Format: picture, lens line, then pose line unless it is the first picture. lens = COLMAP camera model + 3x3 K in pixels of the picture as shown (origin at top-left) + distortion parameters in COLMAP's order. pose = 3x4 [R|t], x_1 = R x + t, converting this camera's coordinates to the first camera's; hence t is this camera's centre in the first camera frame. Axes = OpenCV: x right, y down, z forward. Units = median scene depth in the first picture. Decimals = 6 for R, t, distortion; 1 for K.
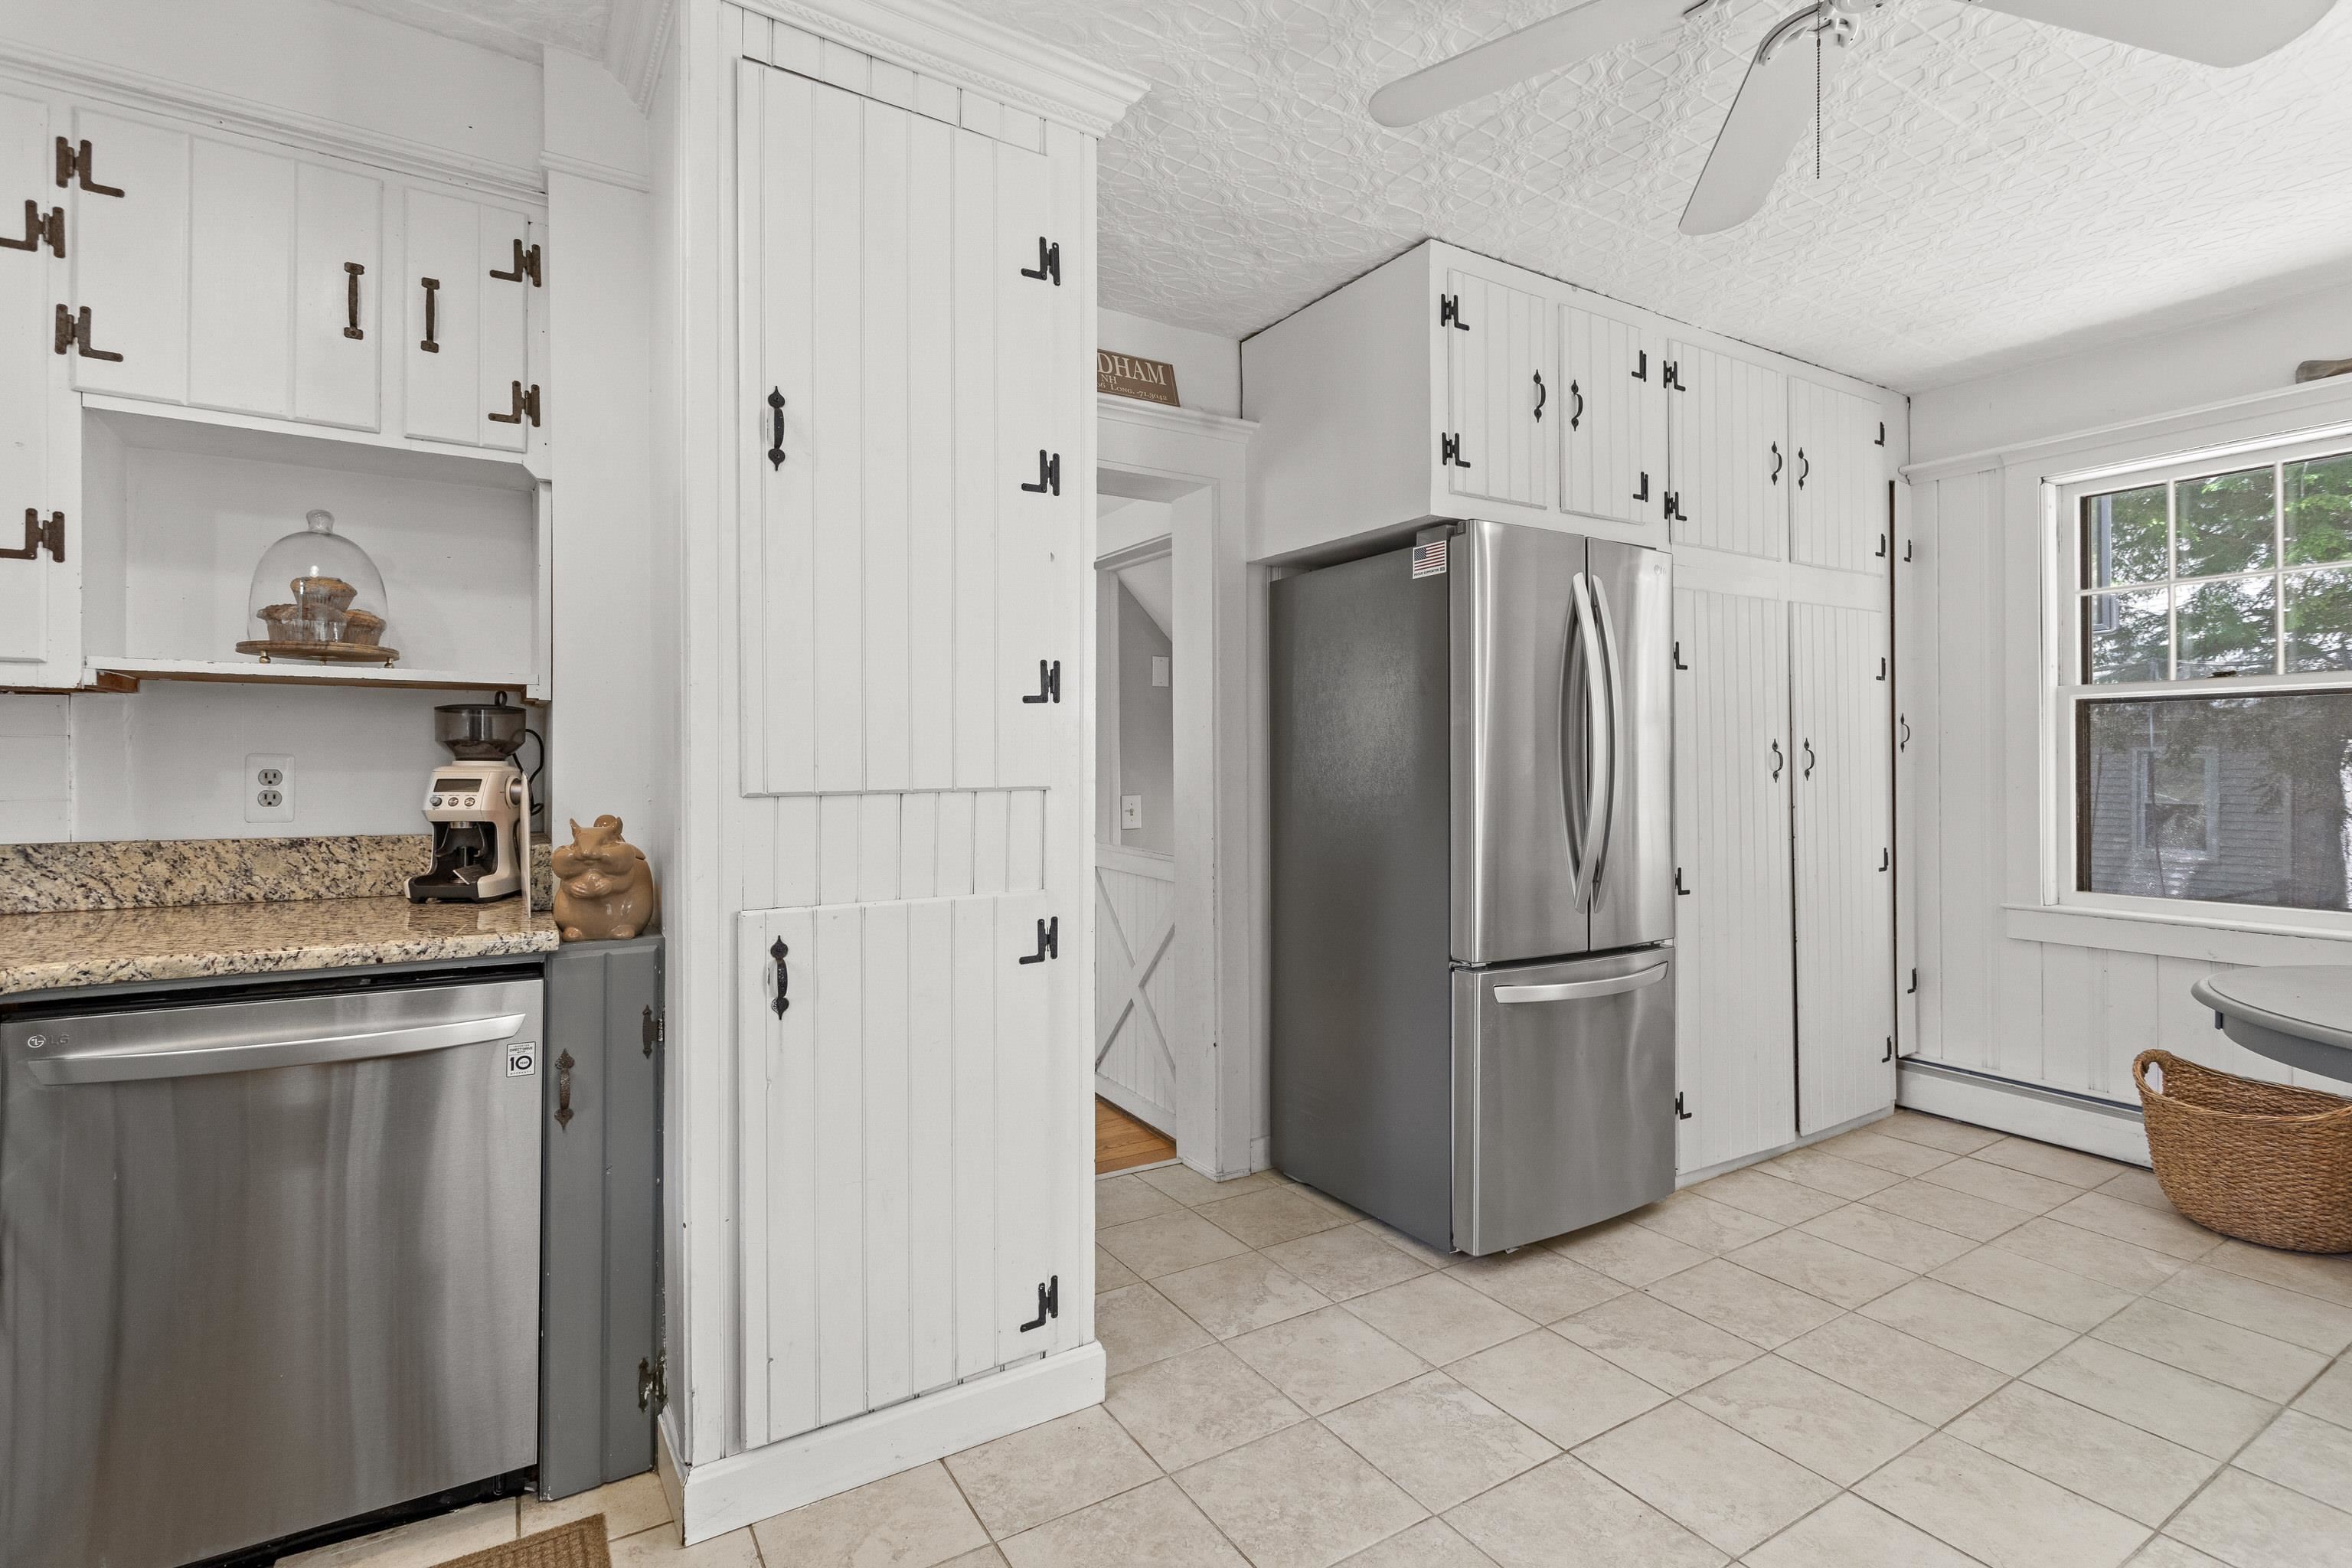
lens RADIAL K [[1110.1, 0, 1173.6], [0, 1110.1, 775.0], [0, 0, 1]] dist [-0.011305, 0.000161]
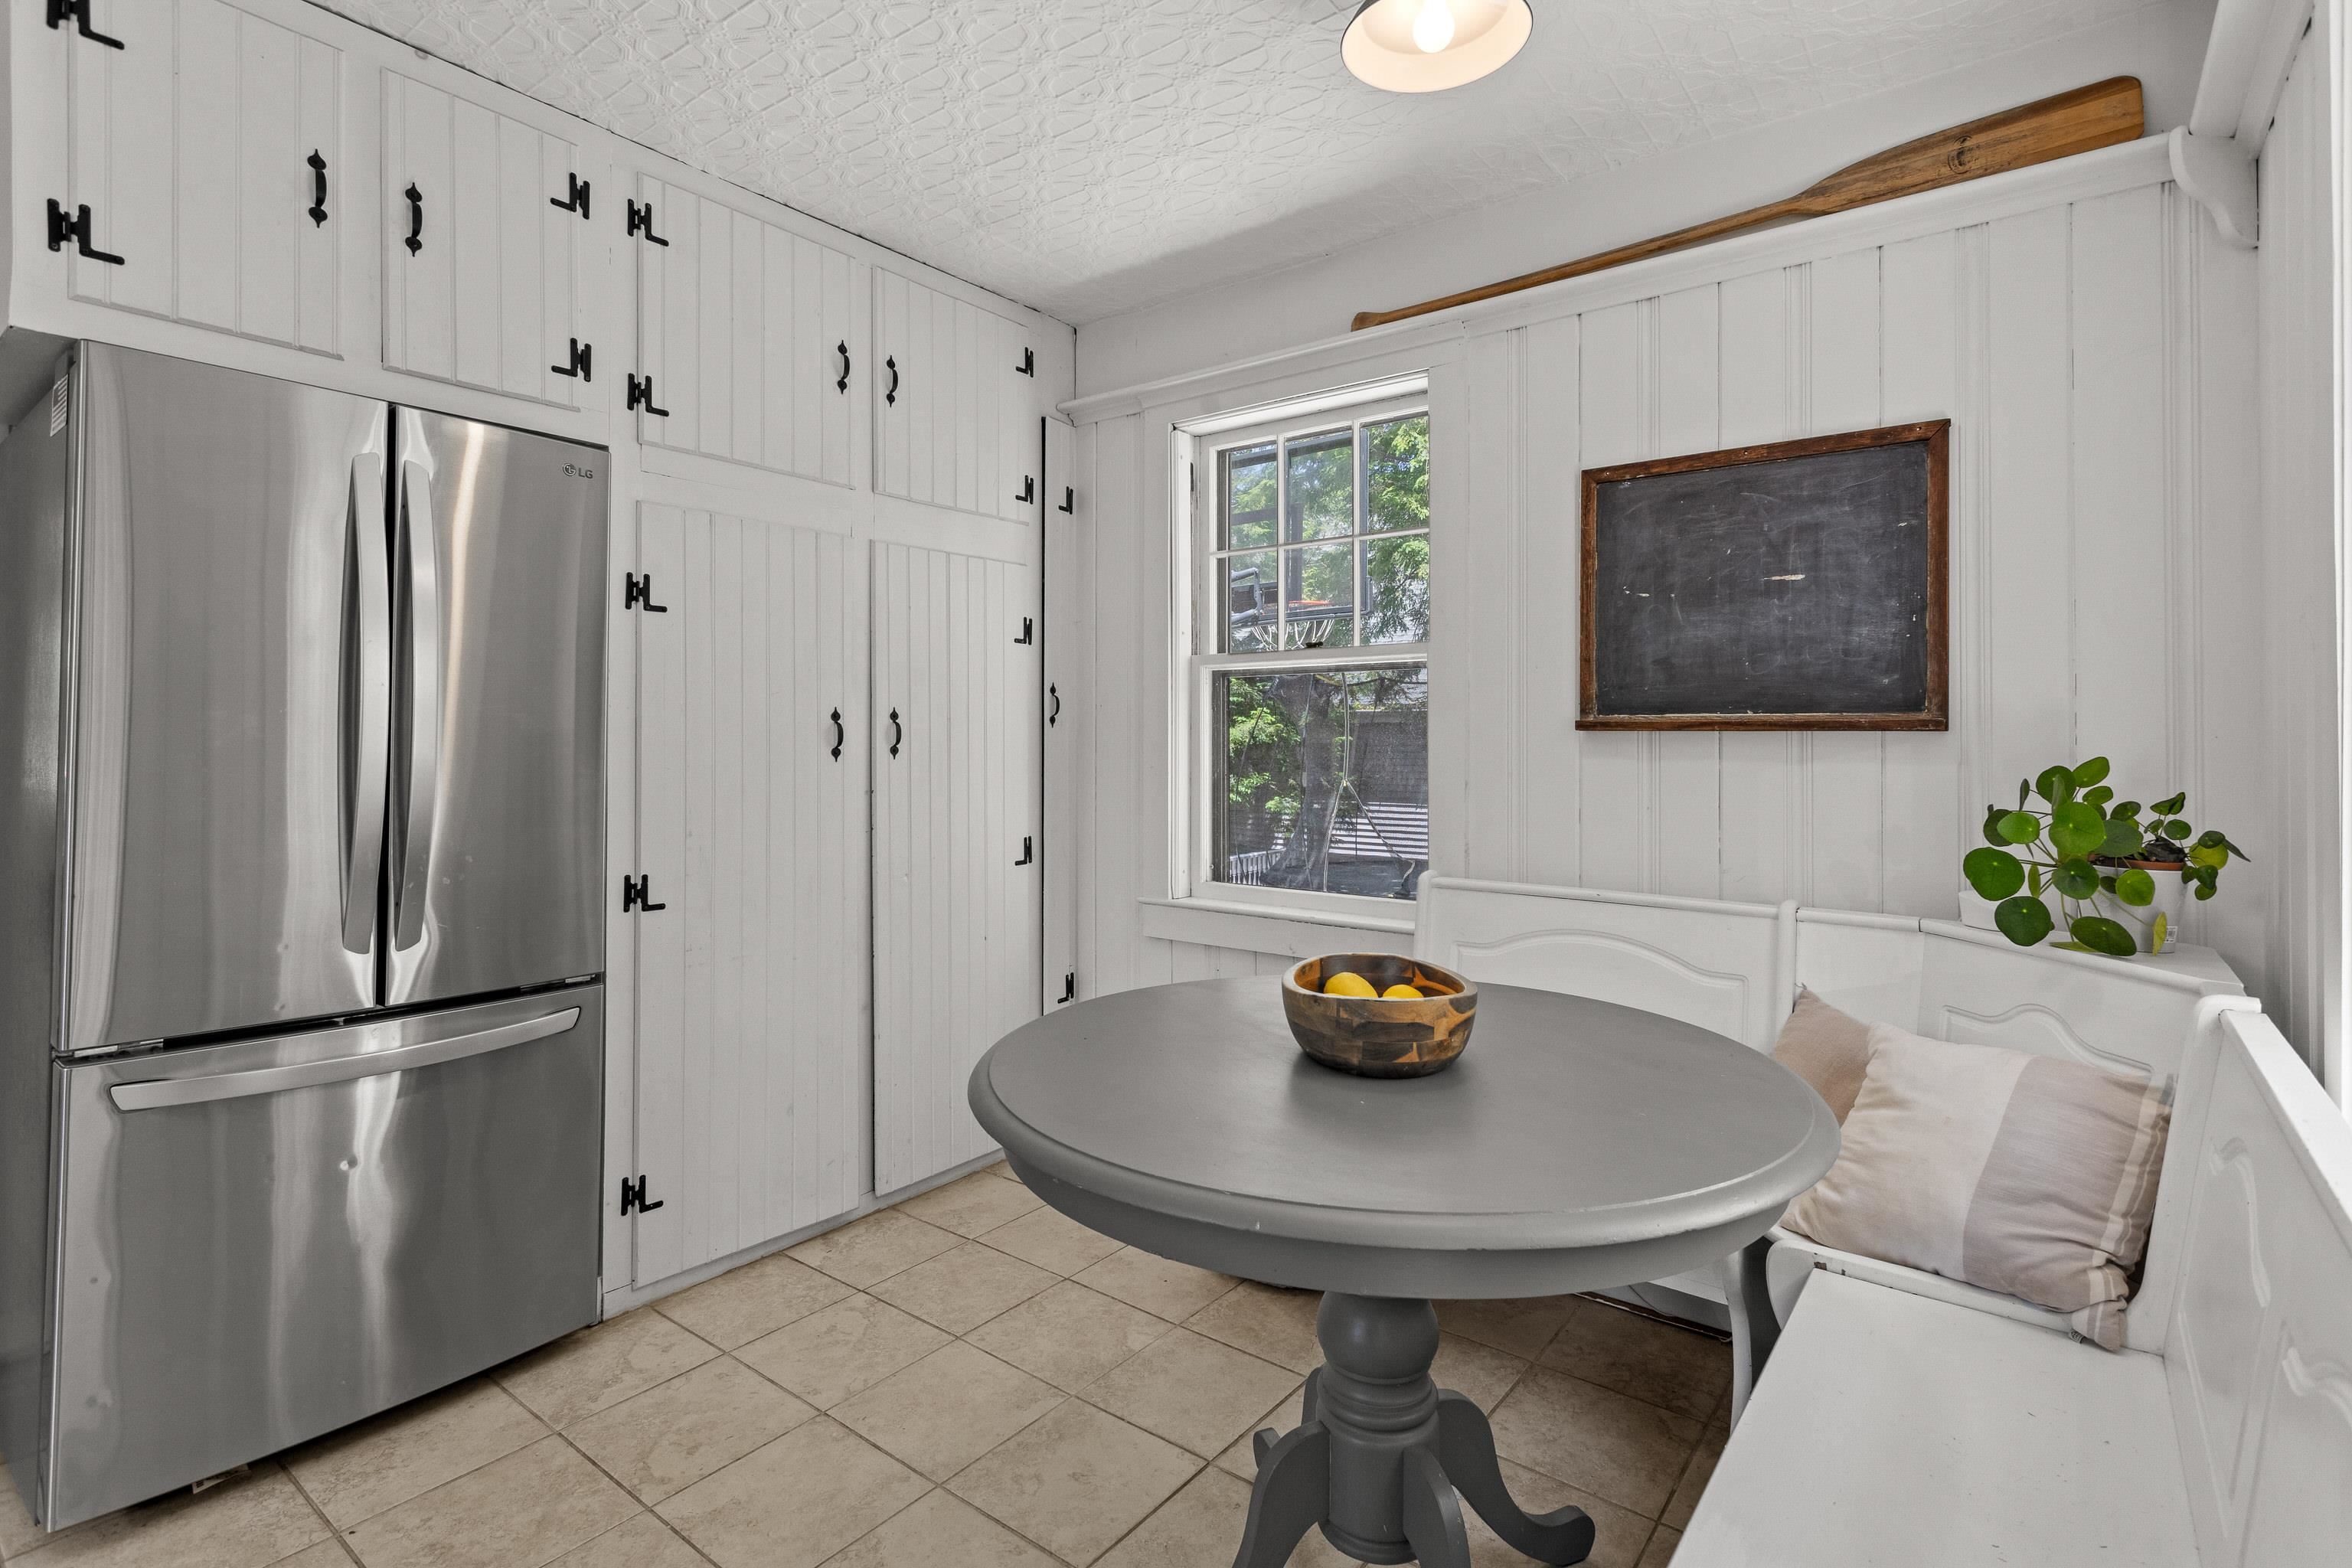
lens RADIAL K [[1110.1, 0, 1178.6], [0, 1110.1, 764.3], [0, 0, 1]] dist [-0.011305, 0.000161]
pose [[0.932145, -0.006671, 0.362023, 0.511836], [0.008117, 0.999964, -0.002472, 0.013052], [-0.361993, 0.005243, 0.932166, 0.167884]]
